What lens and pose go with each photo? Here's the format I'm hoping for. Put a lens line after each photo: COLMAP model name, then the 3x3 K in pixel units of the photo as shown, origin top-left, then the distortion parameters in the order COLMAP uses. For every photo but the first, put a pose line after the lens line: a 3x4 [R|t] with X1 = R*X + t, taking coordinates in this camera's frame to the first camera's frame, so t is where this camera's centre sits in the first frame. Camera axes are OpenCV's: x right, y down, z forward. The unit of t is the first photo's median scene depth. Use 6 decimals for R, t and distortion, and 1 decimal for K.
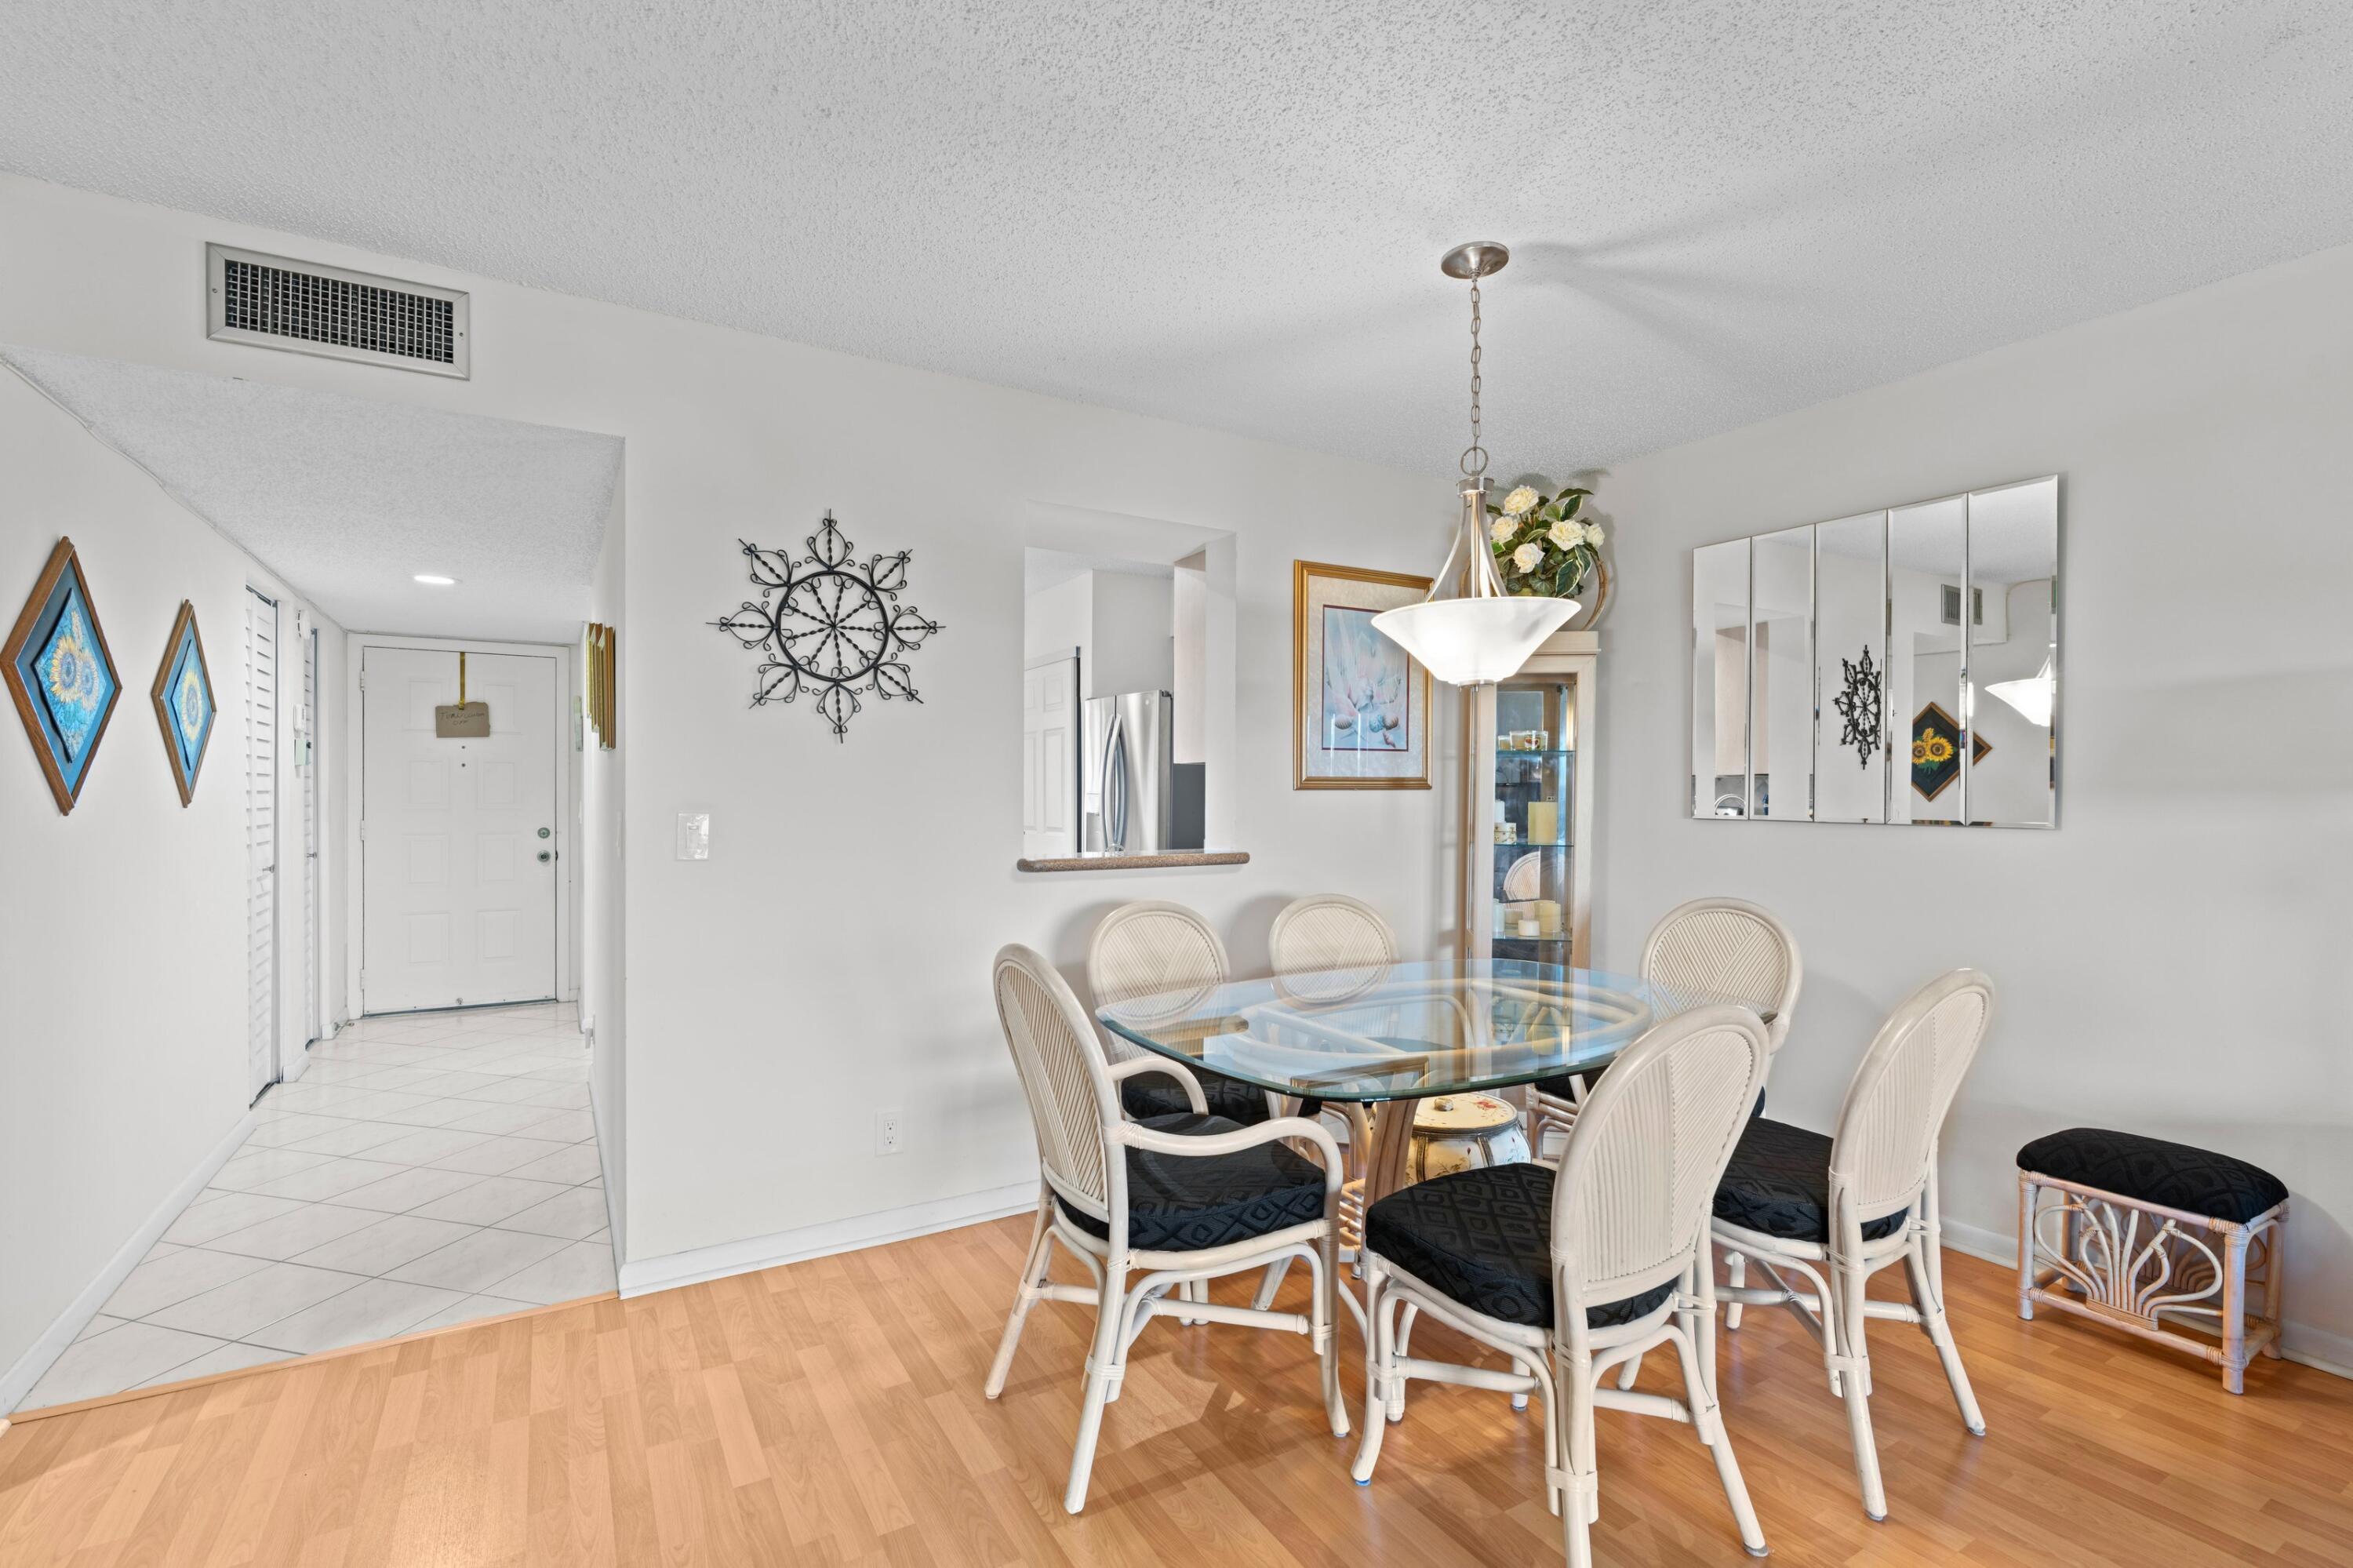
lens RADIAL K [[1062.2, 0, 1179.3], [0, 1062.2, 798.0], [0, 0, 1]] dist [-0.002099, 0.000534]
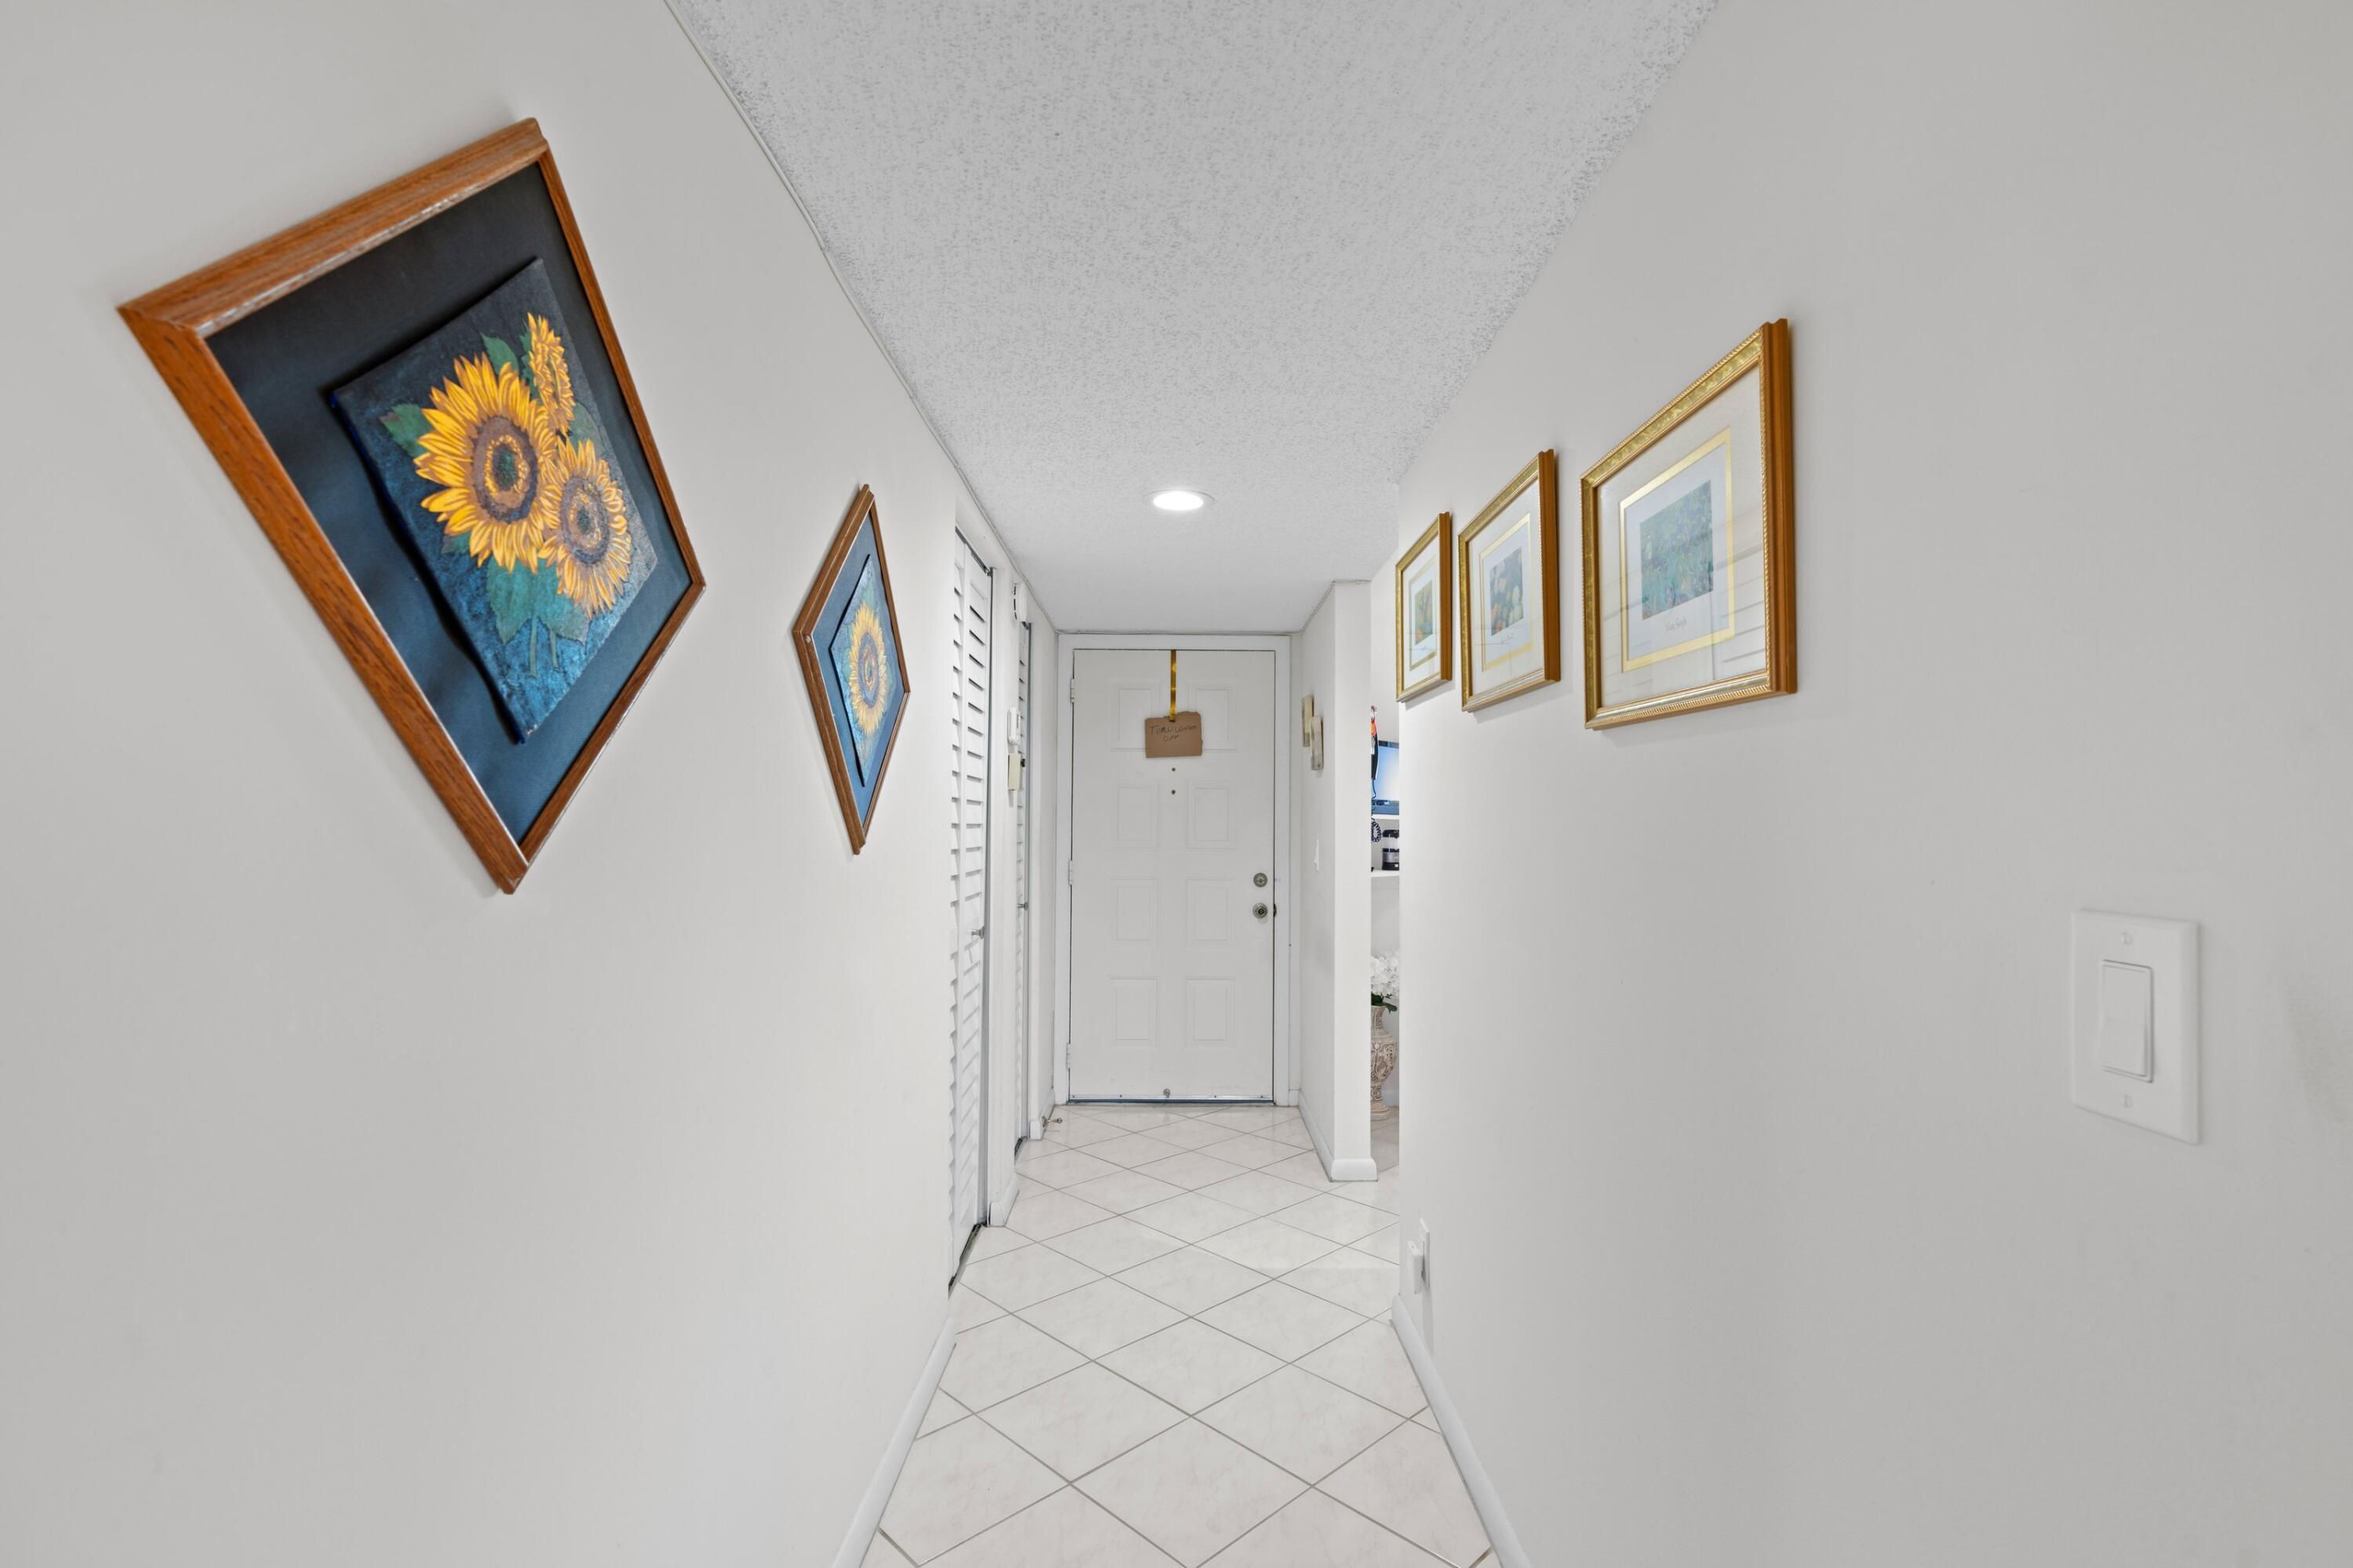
lens RADIAL K [[1062.2, 0, 1179.3], [0, 1062.2, 798.0], [0, 0, 1]] dist [-0.002099, 0.000534]
pose [[0.861976, -0.009493, -0.506860, -0.369182], [-0.007000, 0.999506, -0.030624, -0.003268], [0.506900, 0.029945, 0.861484, 0.438945]]
